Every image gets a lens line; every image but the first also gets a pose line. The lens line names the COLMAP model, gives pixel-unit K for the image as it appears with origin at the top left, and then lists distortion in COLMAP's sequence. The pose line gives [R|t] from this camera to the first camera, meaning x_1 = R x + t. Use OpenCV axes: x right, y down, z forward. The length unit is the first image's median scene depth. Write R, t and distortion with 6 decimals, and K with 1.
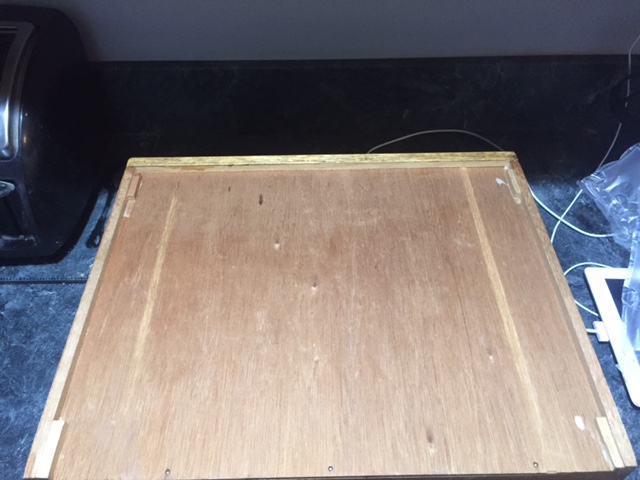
lens RADIAL K [[553.3, 0, 320.0], [0, 553.3, 240.0], [0, 0, 1]] dist [0.086010, -0.152445]
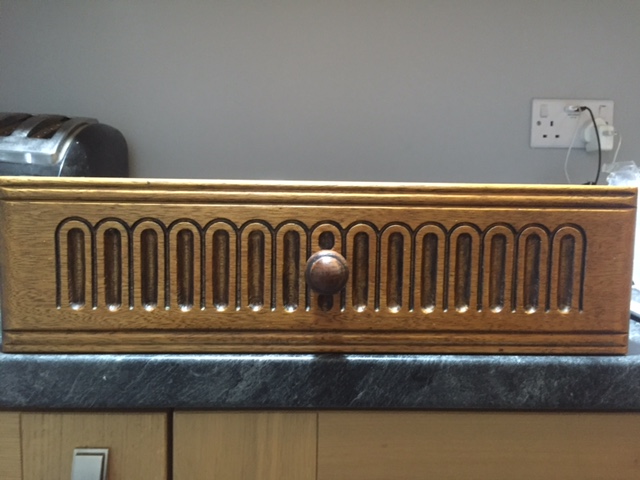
lens RADIAL K [[553.3, 0, 320.0], [0, 553.3, 240.0], [0, 0, 1]] dist [0.086010, -0.152445]
pose [[0.999334, 0.028865, 0.022323, -0.023323], [-0.005893, 0.731390, -0.681934, 0.686239], [-0.036011, 0.681349, 0.731073, 0.227587]]
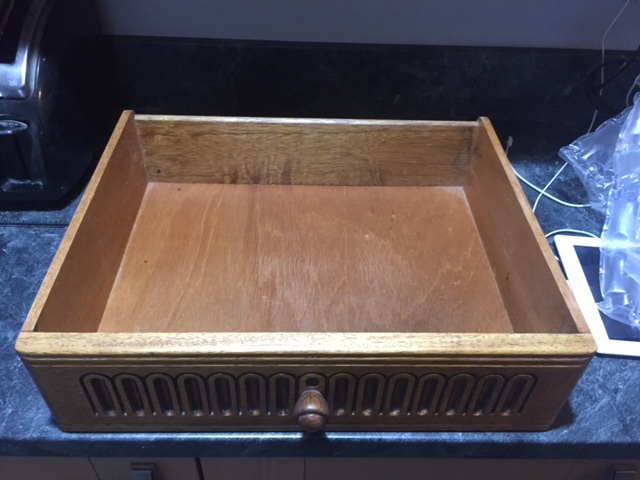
lens RADIAL K [[553.3, 0, 320.0], [0, 553.3, 240.0], [0, 0, 1]] dist [0.086010, -0.152445]
pose [[0.999060, 0.032020, 0.029218, -0.019559], [-0.029241, 0.995418, -0.091038, 0.178600], [-0.031999, 0.090098, 0.995419, -0.038686]]
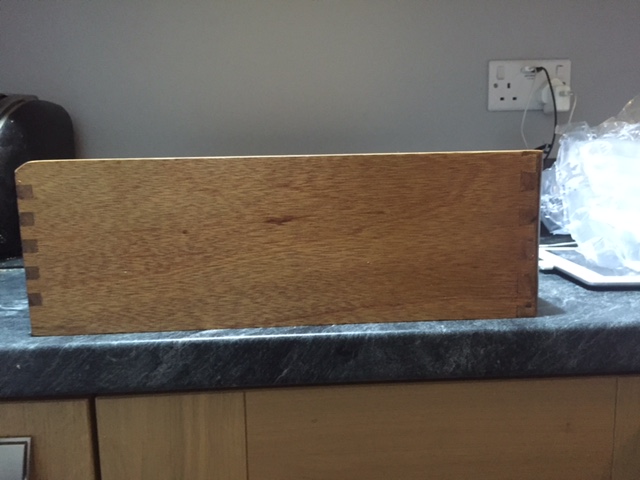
lens RADIAL K [[553.3, 0, 320.0], [0, 553.3, 240.0], [0, 0, 1]] dist [0.086010, -0.152445]
pose [[0.998787, -0.010543, 0.048102, 0.046965], [0.039008, 0.765591, -0.642144, 0.671623], [-0.030057, 0.643242, 0.765073, 0.236966]]
